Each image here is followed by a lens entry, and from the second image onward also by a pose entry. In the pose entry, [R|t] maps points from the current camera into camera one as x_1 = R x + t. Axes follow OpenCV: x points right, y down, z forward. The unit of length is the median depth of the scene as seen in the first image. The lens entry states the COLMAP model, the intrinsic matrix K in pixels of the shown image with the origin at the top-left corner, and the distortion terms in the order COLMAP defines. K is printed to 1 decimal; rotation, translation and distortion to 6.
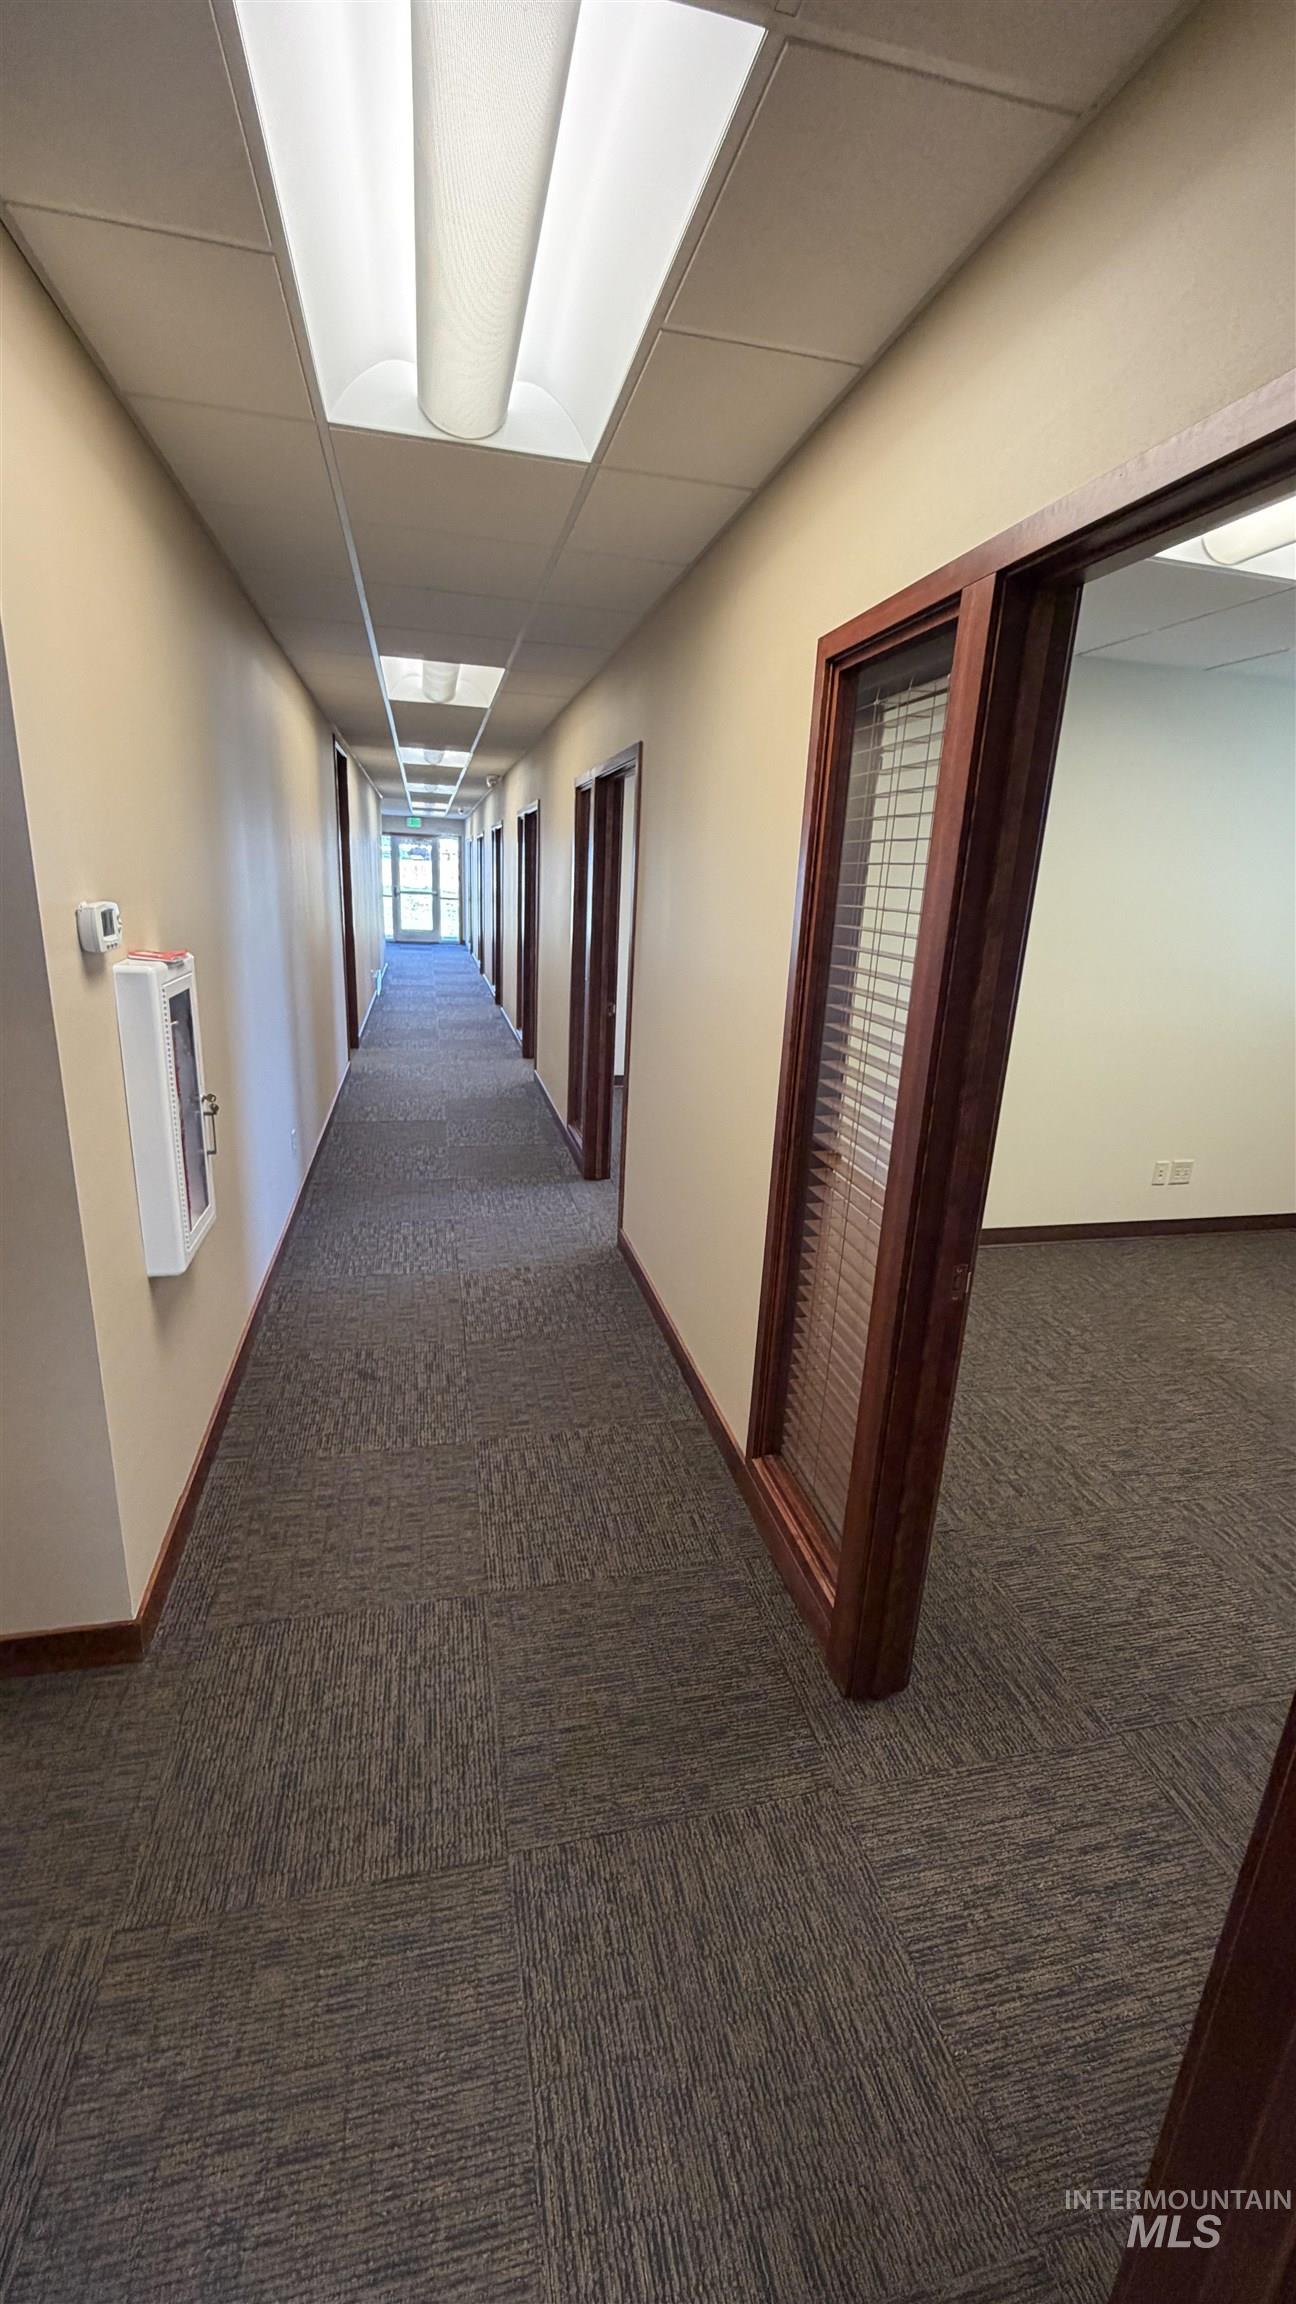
lens RADIAL K [[916.8, 0, 650.8], [0, 916.8, 1151.7], [0, 0, 1]] dist [0.000227, -0.000345]
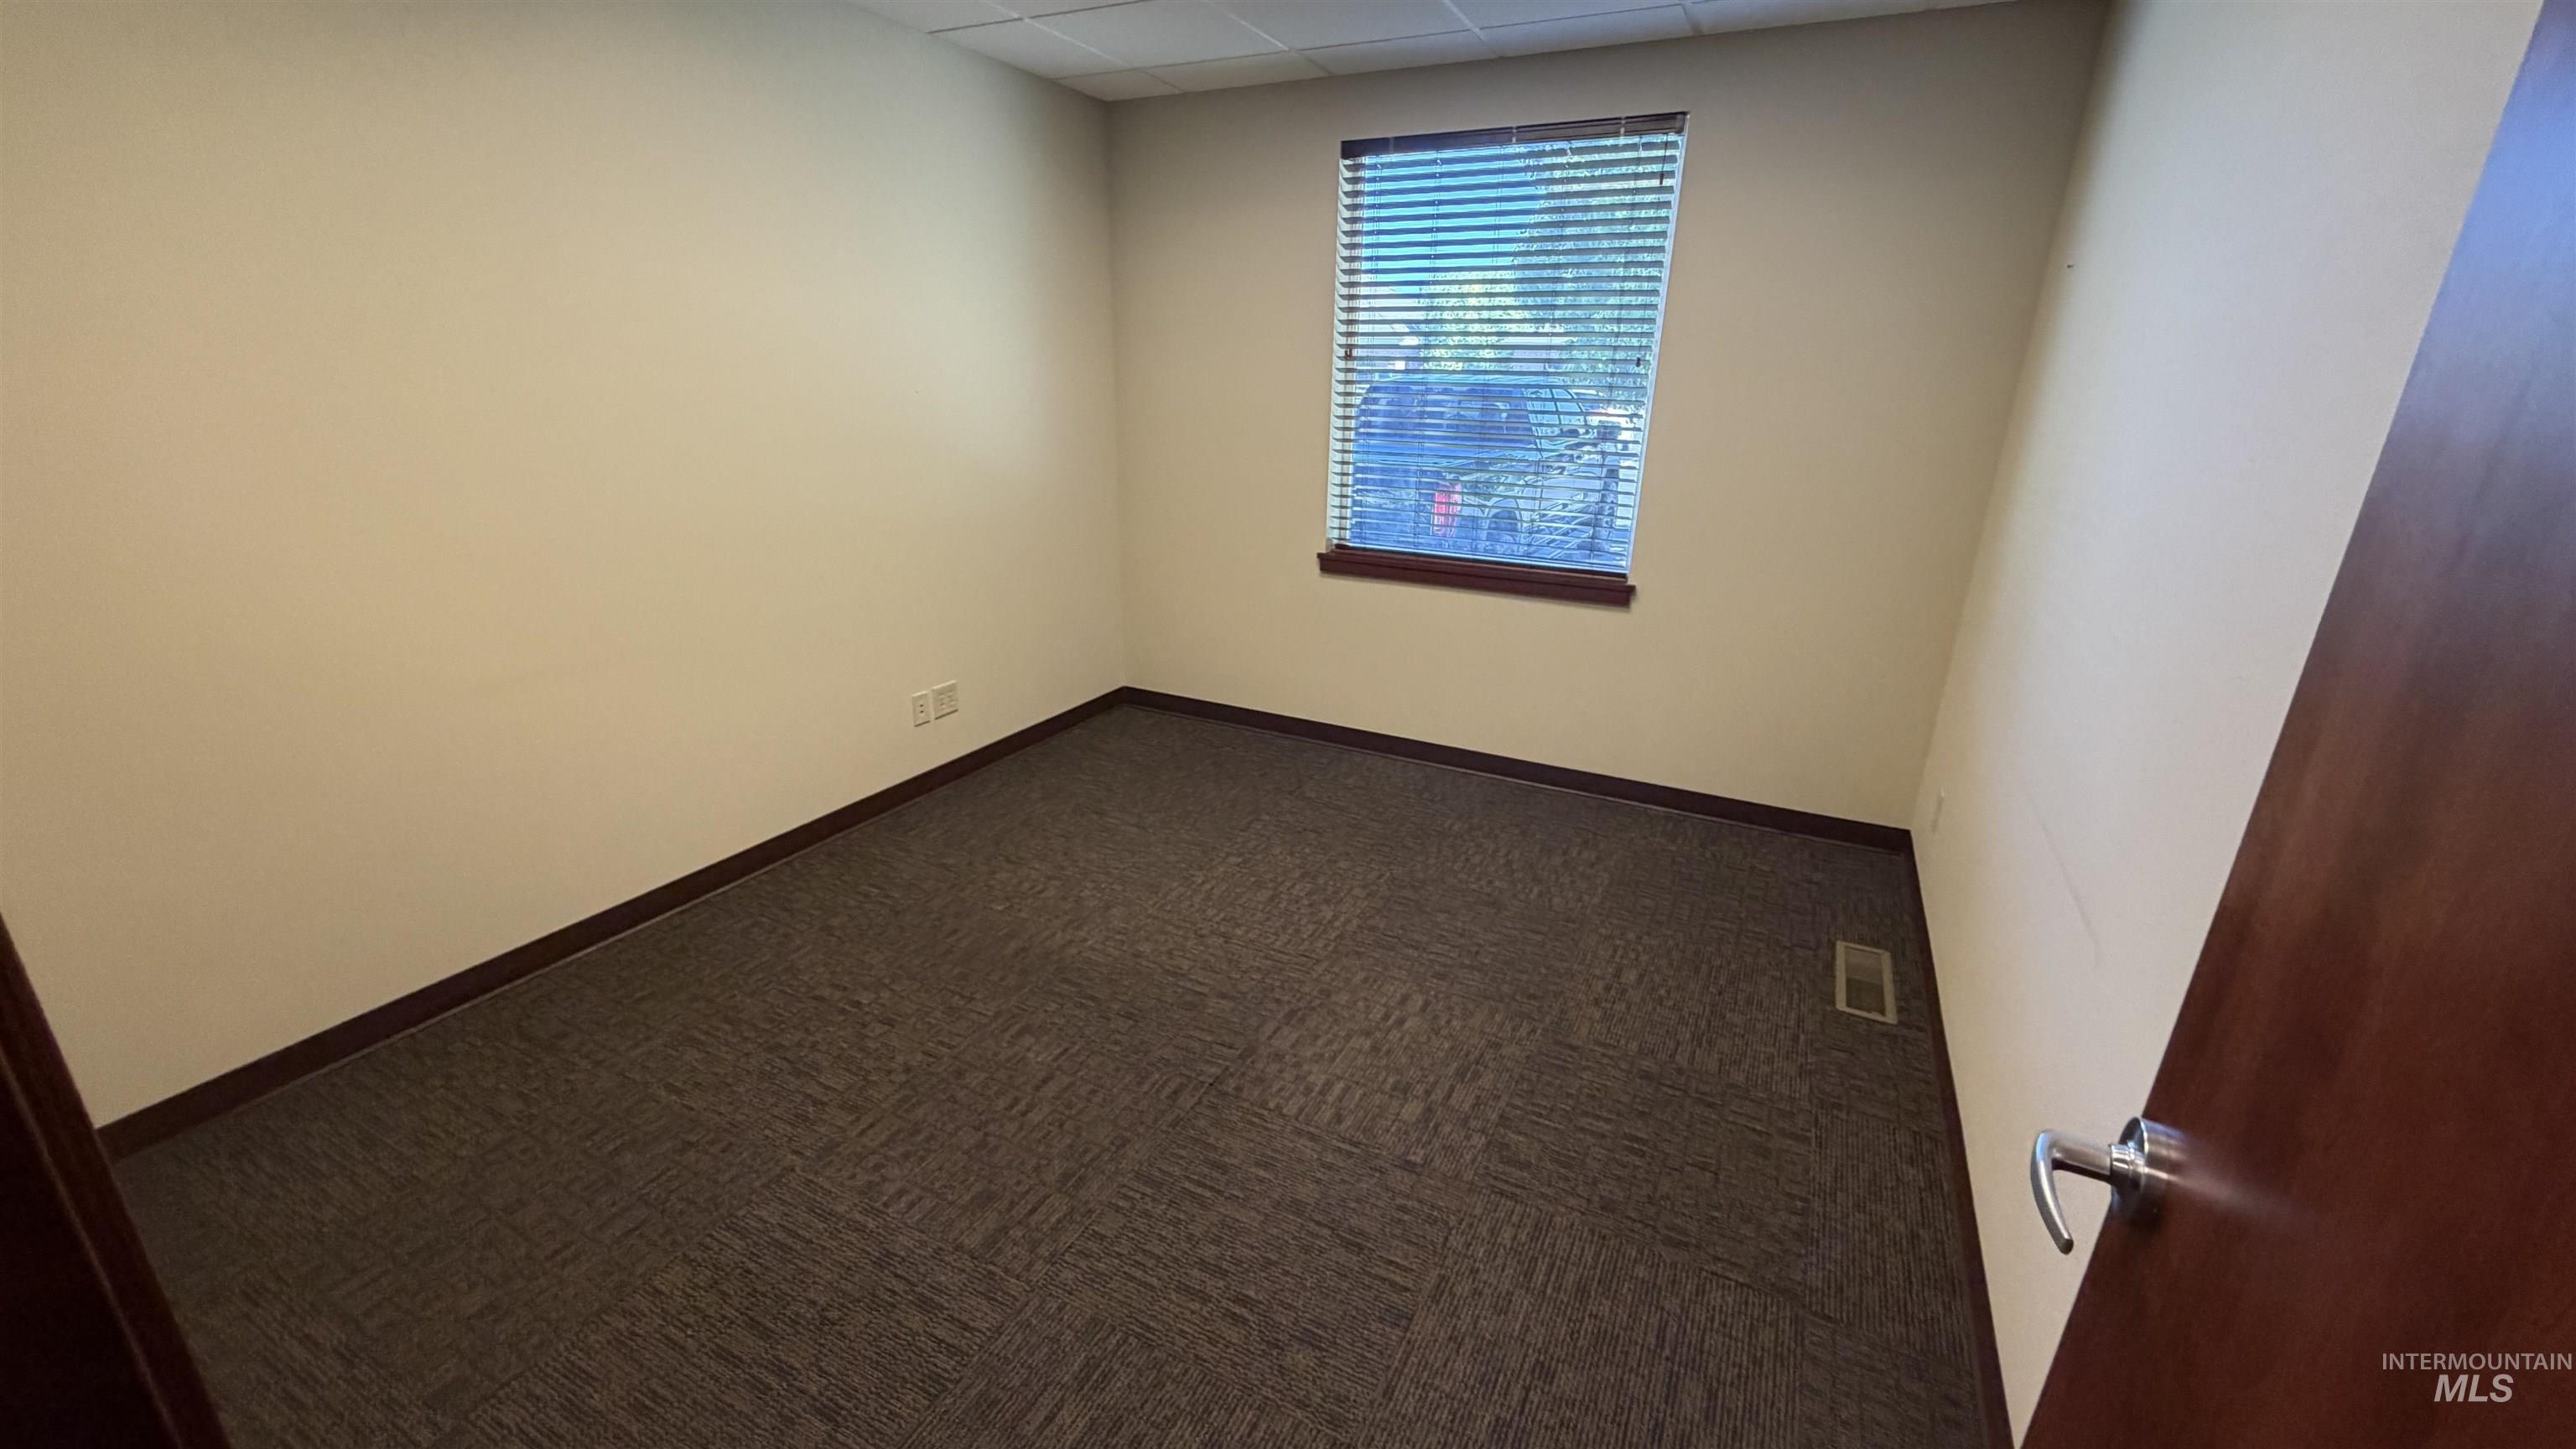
lens RADIAL K [[1025.0, 0, 1279.2], [0, 1025.0, 719.6], [0, 0, 1]] dist [0.000227, -0.000345]
pose [[0.649432, -0.275206, 0.708872, 0.196666], [0.227175, 0.959856, 0.164520, -0.052651], [-0.725693, 0.054194, 0.685881, 0.281176]]
